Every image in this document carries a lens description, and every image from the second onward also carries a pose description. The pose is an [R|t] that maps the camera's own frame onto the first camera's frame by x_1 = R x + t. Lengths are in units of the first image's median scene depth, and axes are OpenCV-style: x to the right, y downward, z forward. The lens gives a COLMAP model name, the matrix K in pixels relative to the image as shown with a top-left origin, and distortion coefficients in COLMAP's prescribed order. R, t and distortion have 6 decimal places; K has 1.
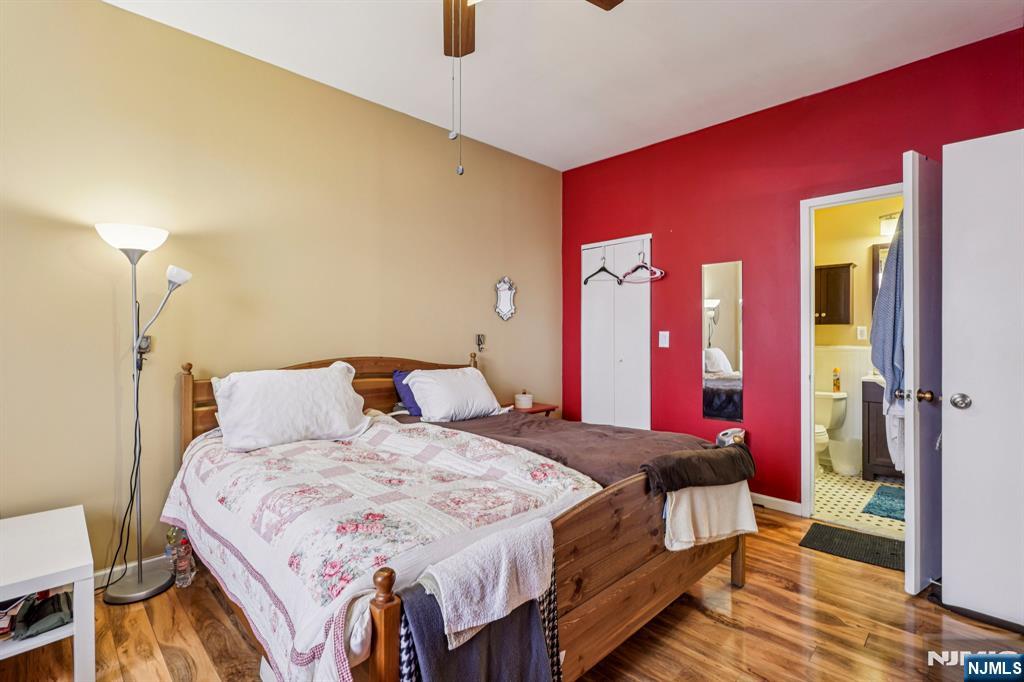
lens RADIAL K [[473.4, 0, 509.9], [0, 473.4, 333.9], [0, 0, 1]] dist [0.000843, 0.000703]
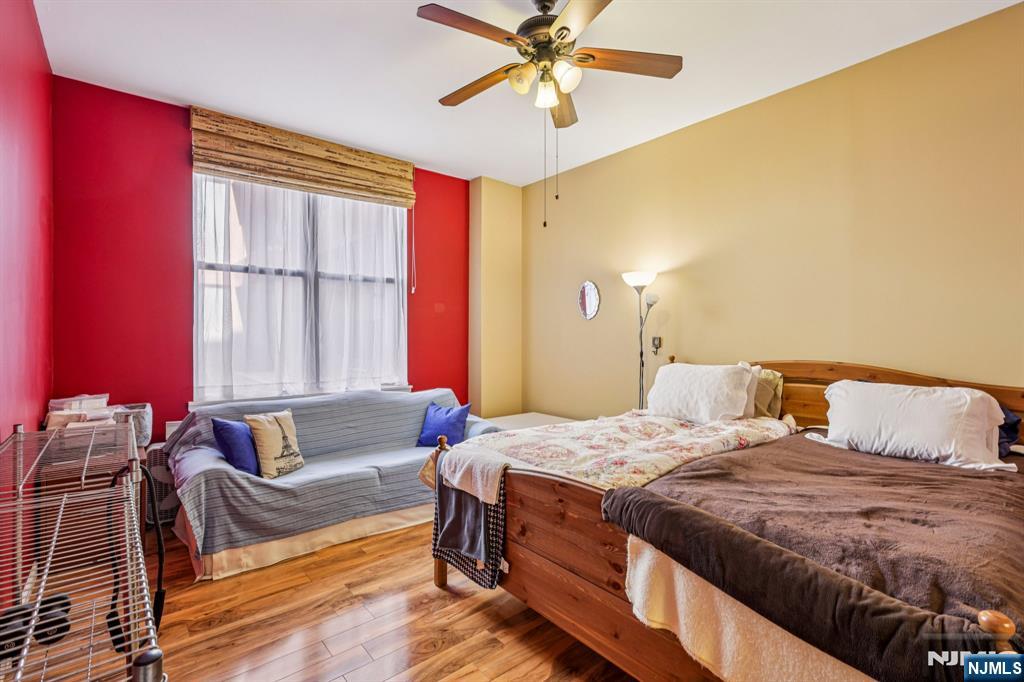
lens RADIAL K [[468.8, 0, 511.8], [0, 468.8, 336.8], [0, 0, 1]] dist [-0.000667, 0.000320]
pose [[-0.076155, -0.000389, -0.997096, 0.910266], [-0.001621, 0.999999, -0.000267, 0.003227], [0.997095, 0.001596, -0.076156, 0.684651]]
